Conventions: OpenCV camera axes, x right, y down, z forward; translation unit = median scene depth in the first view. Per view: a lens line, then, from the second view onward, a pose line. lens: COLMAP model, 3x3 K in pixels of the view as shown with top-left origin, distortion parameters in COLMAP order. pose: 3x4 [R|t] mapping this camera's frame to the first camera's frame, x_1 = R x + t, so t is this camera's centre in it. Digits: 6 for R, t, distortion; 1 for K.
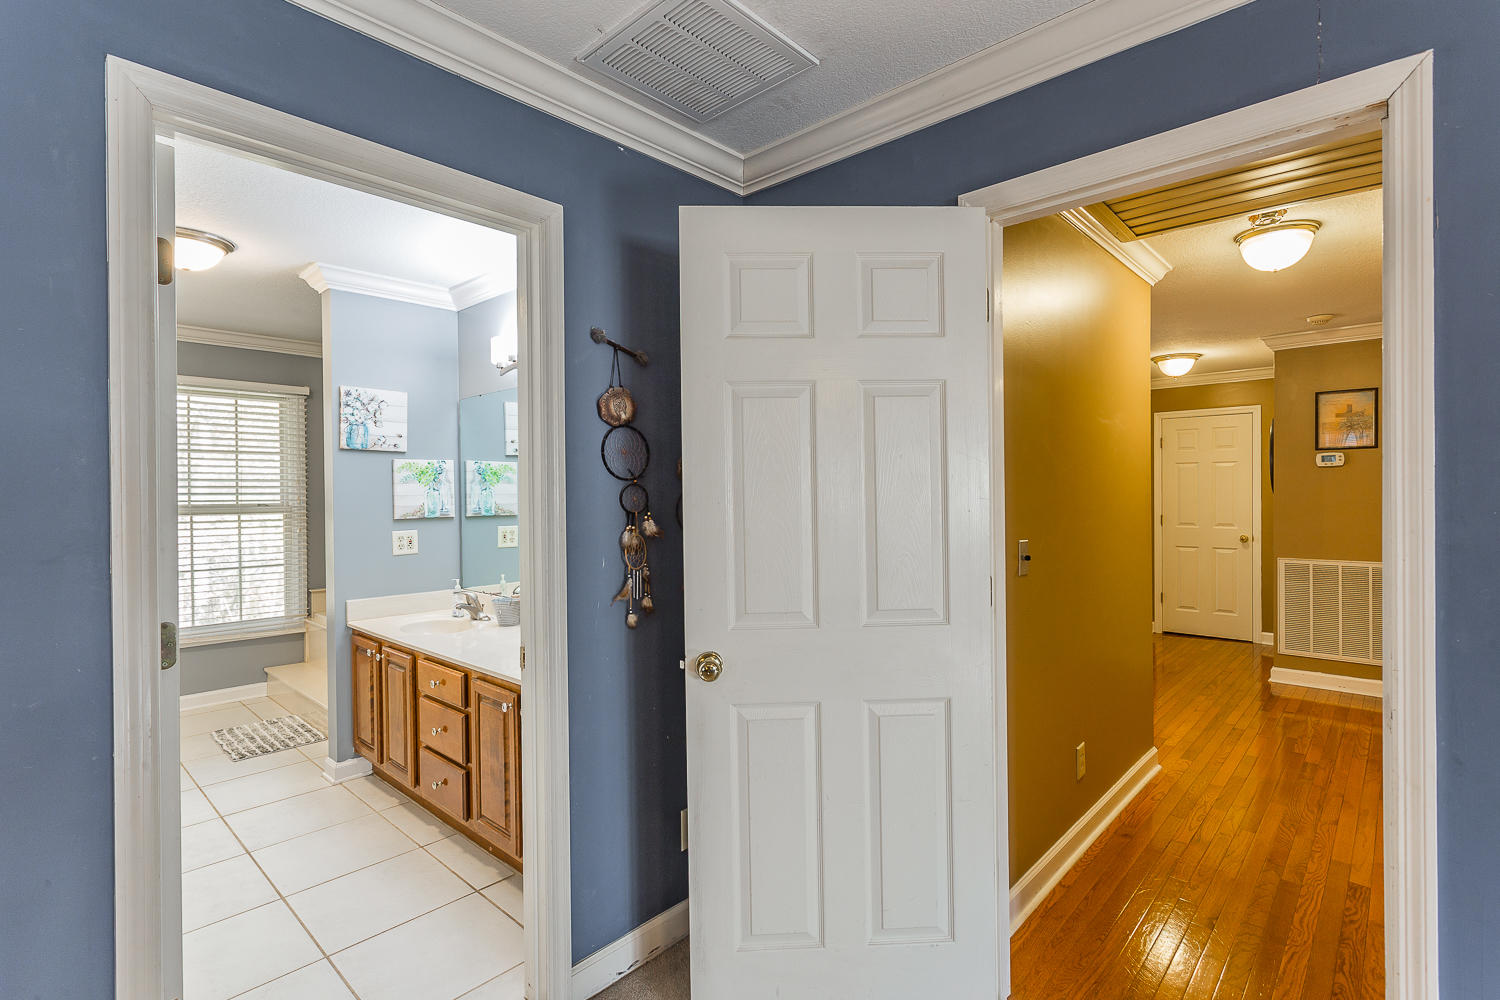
lens RADIAL K [[722.7, 0, 754.9], [0, 722.7, 495.5], [0, 0, 1]] dist [-0.004217, -0.000056]
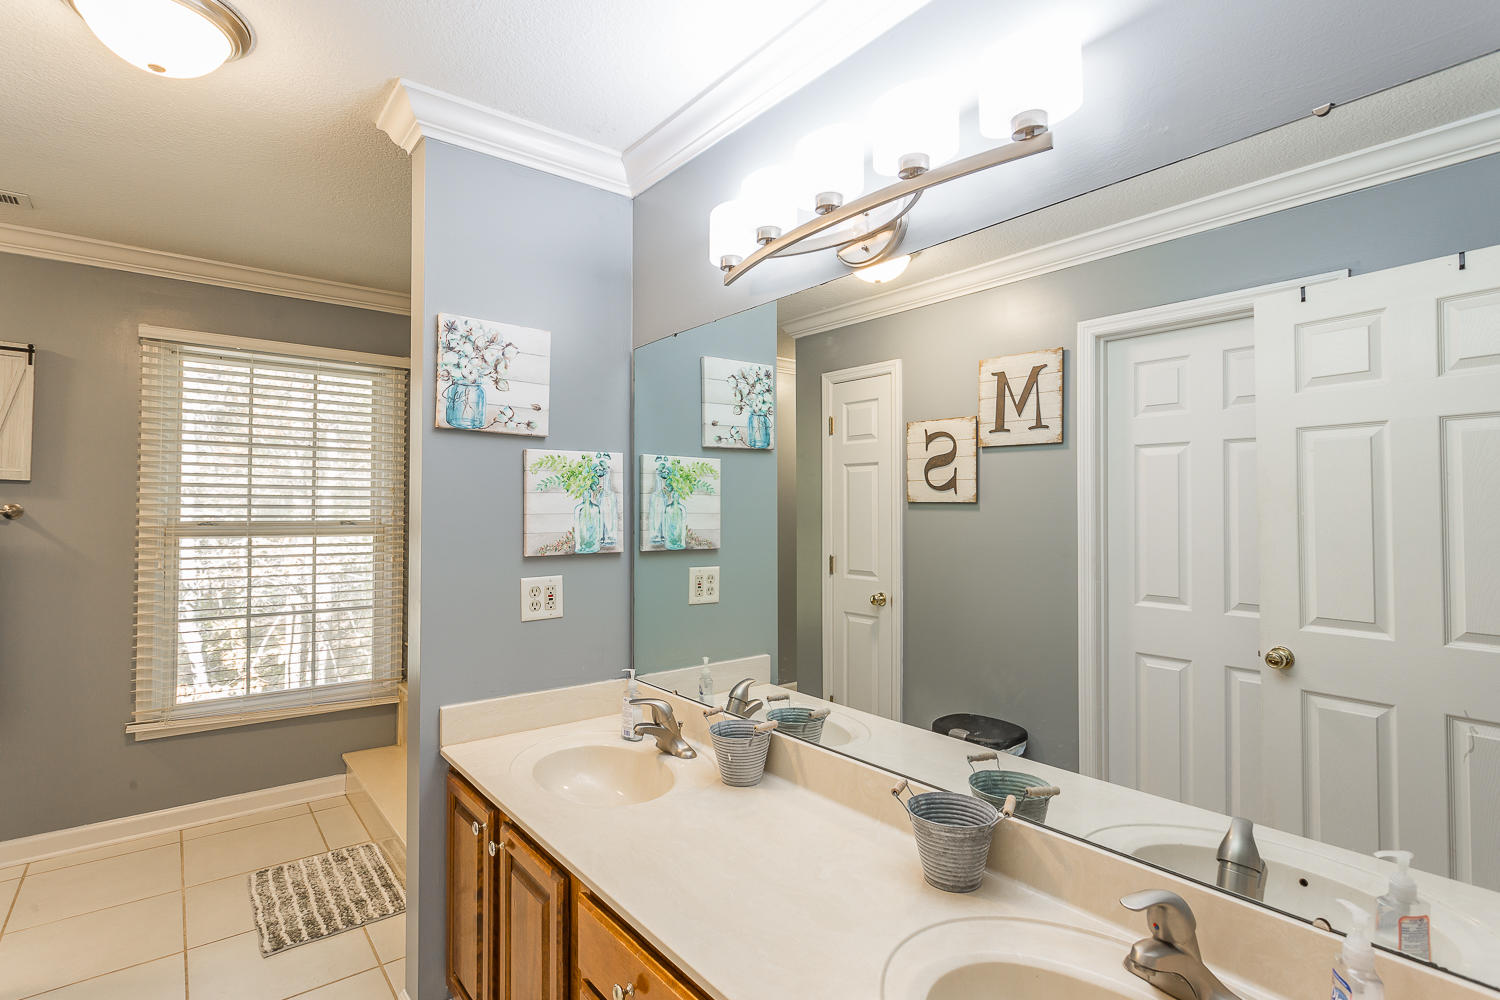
lens RADIAL K [[722.7, 0, 739.4], [0, 722.7, 498.1], [0, 0, 1]] dist [-0.004217, -0.000056]
pose [[0.987138, 0.010446, -0.159529, -0.231990], [-0.013646, 0.999727, -0.018976, -0.003539], [0.159287, 0.020909, 0.987011, 0.445192]]
